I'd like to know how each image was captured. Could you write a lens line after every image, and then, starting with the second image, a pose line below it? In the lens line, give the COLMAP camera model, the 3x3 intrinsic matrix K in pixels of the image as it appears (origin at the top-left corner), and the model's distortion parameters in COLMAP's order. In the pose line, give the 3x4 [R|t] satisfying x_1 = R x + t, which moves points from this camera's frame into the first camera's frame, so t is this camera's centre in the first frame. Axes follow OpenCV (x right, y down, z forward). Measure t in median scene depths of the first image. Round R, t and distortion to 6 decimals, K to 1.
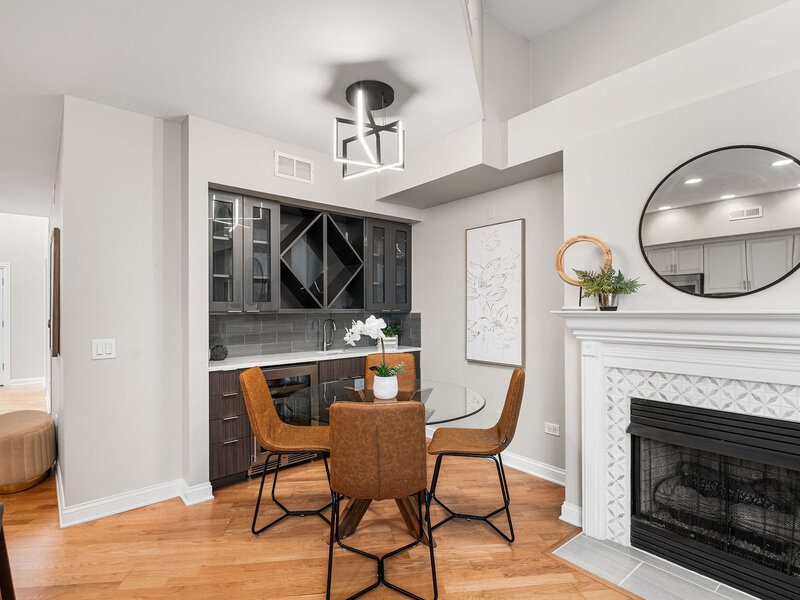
lens RADIAL K [[406.6, 0, 390.9], [0, 406.6, 309.6], [0, 0, 1]] dist [0.001820, -0.006556]
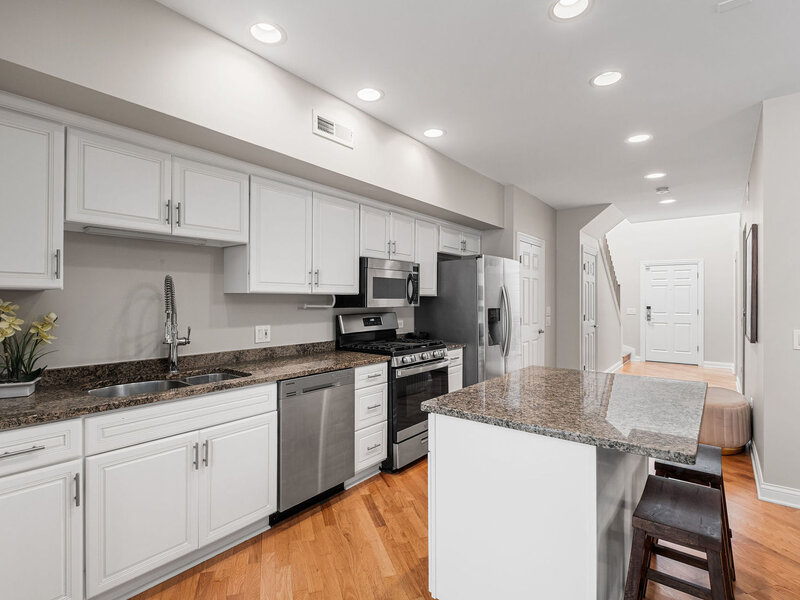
lens RADIAL K [[413.4, 0, 400.0], [0, 413.4, 300.0], [0, 0, 1]] dist [0.000524, -0.000550]
pose [[0.193914, 0.003995, -0.981010, 0.088302], [-0.002831, 0.999990, 0.003513, -0.000129], [0.981015, 0.002096, 0.193923, -0.165448]]
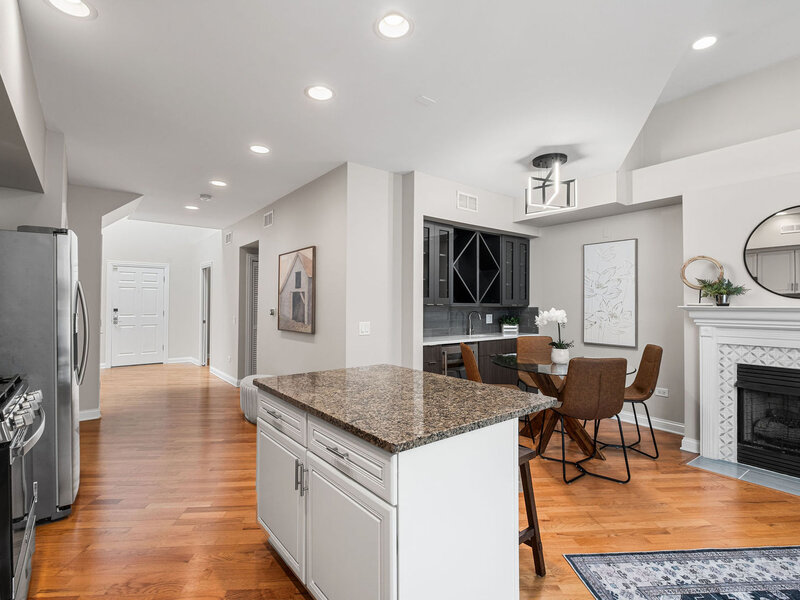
lens RADIAL K [[394.6, 0, 393.6], [0, 394.6, 298.6], [0, 0, 1]] dist [0.000375, -0.005673]
pose [[0.998836, 0.008665, -0.047443, -0.557019], [-0.009405, 0.999837, -0.015415, 0.007806], [0.047301, 0.015844, 0.998755, -0.472371]]
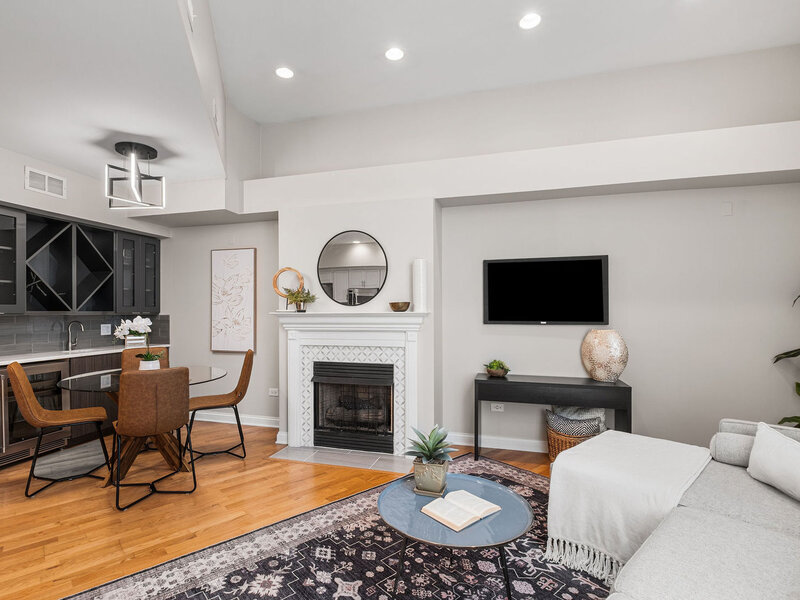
lens RADIAL K [[406.6, 0, 390.9], [0, 406.6, 309.6], [0, 0, 1]] dist [0.001820, -0.006556]
pose [[0.817722, 0.003950, 0.575600, -0.137165], [0.000536, 0.999971, -0.007623, 0.003752], [-0.575613, 0.006542, 0.817696, -0.574676]]
